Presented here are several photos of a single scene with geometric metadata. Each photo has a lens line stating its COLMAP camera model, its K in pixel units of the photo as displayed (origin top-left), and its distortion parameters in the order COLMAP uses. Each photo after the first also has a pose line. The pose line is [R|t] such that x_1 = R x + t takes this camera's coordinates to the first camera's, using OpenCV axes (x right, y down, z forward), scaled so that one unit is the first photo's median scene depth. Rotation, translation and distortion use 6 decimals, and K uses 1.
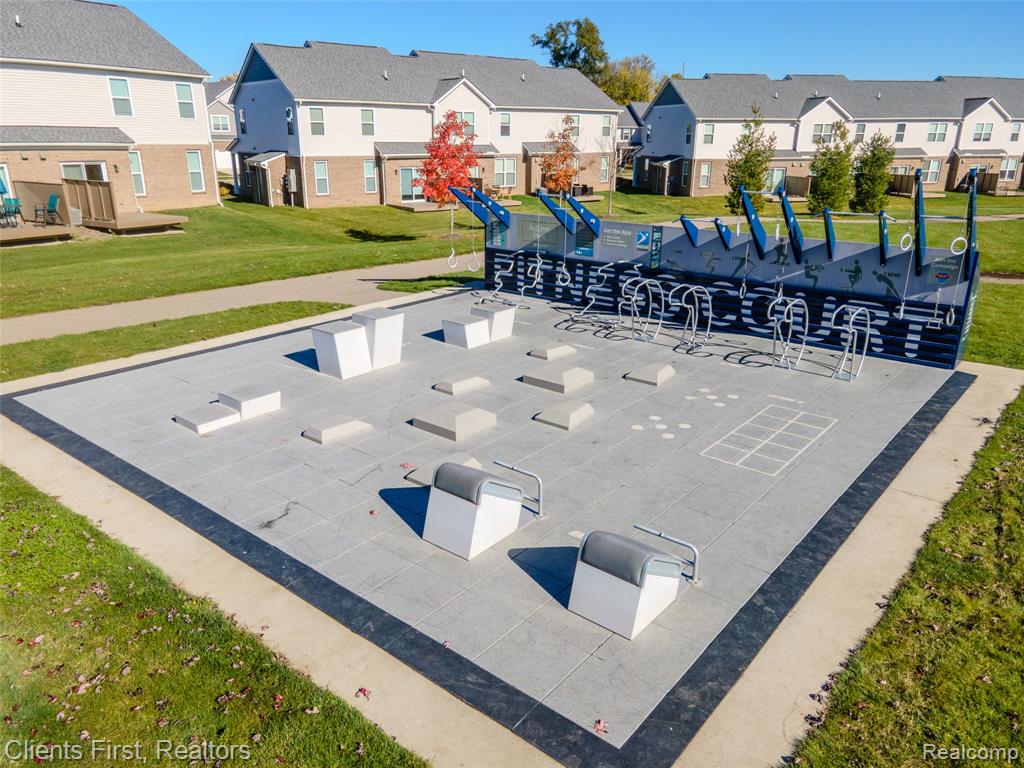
lens RADIAL K [[743.7, 0, 511.5], [0, 743.7, 384.3], [0, 0, 1]] dist [0.027896, 0.014308]
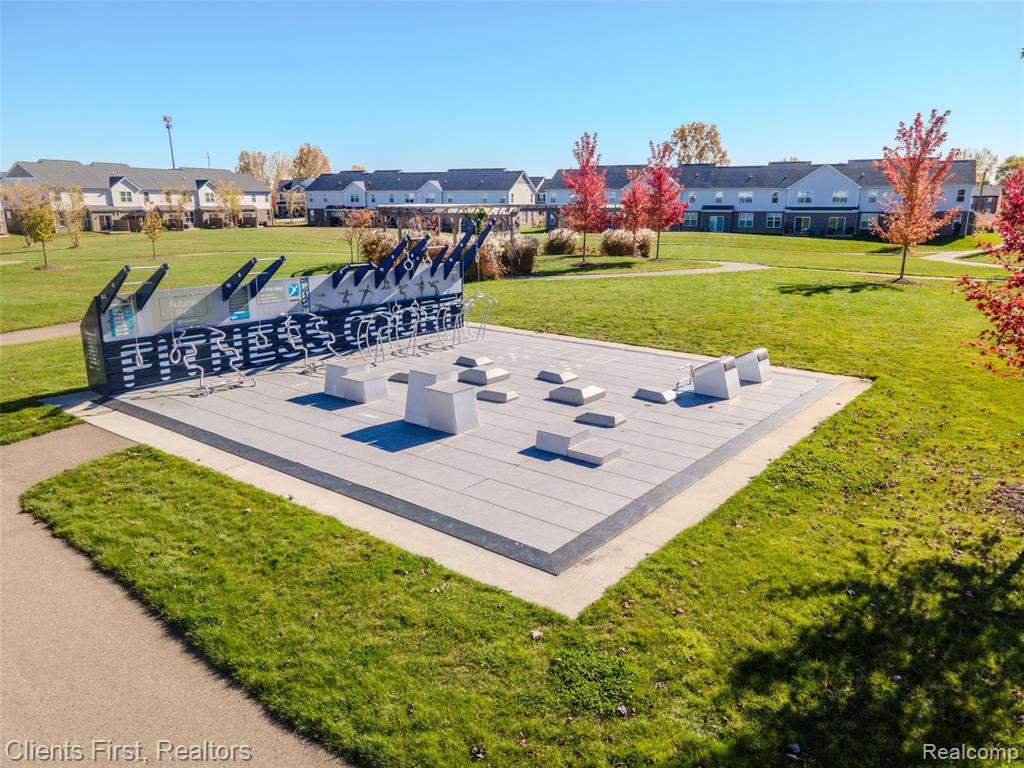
lens RADIAL K [[743.7, 0, 512.3], [0, 743.7, 384.8], [0, 0, 1]] dist [0.027896, 0.014308]
pose [[-0.017699, -0.251503, 0.967695, -0.910186], [0.316346, 0.916717, 0.244040, -0.224726], [-0.948479, 0.310445, 0.063337, 0.629508]]
